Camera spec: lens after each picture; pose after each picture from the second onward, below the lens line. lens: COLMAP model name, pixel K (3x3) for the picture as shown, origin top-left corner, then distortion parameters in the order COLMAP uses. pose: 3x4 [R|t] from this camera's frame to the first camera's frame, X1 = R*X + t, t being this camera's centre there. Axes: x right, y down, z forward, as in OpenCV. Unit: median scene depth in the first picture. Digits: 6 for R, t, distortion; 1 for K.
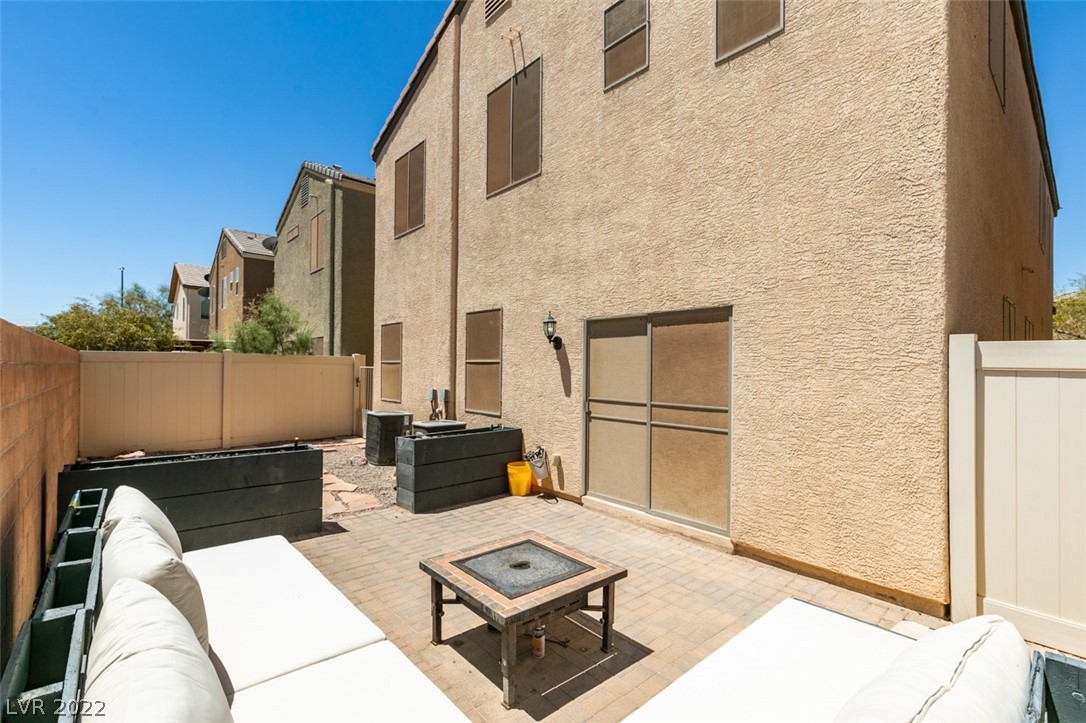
lens RADIAL K [[485.8, 0, 542.4], [0, 485.8, 362.5], [0, 0, 1]] dist [0.001083, 0.000103]
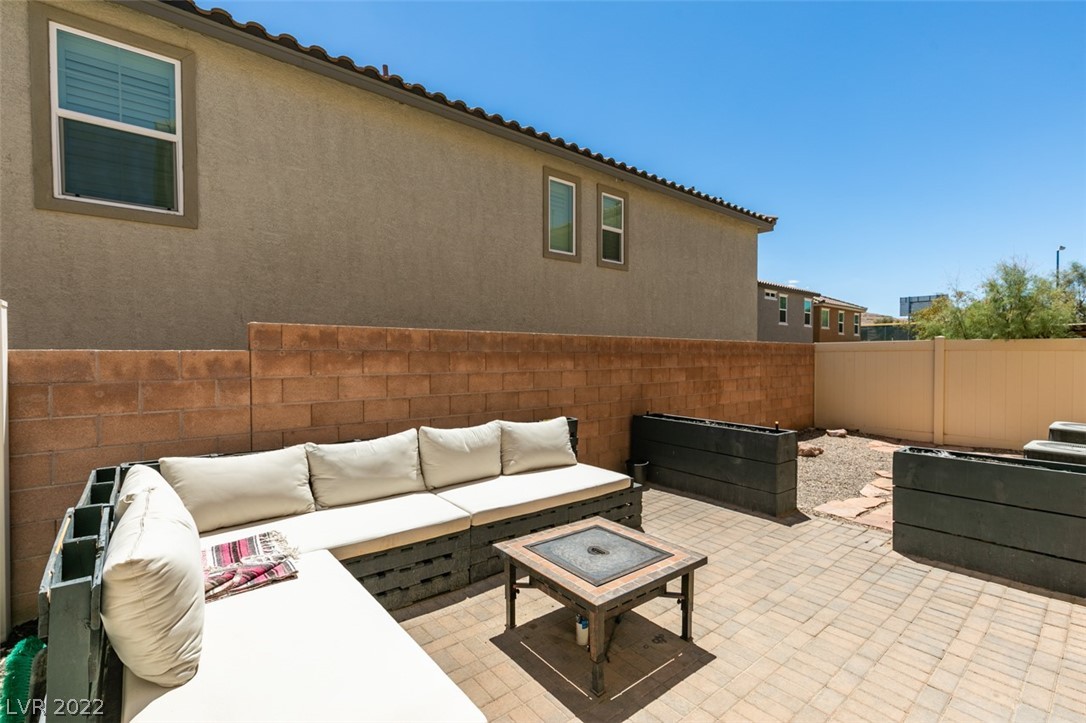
lens RADIAL K [[485.8, 0, 541.3], [0, 485.8, 361.3], [0, 0, 1]] dist [0.001083, 0.000103]
pose [[-0.036262, 0.008929, -0.999302, 0.514809], [0.005334, 0.999948, 0.008741, 0.013766], [0.999328, -0.005014, -0.036308, 0.507612]]
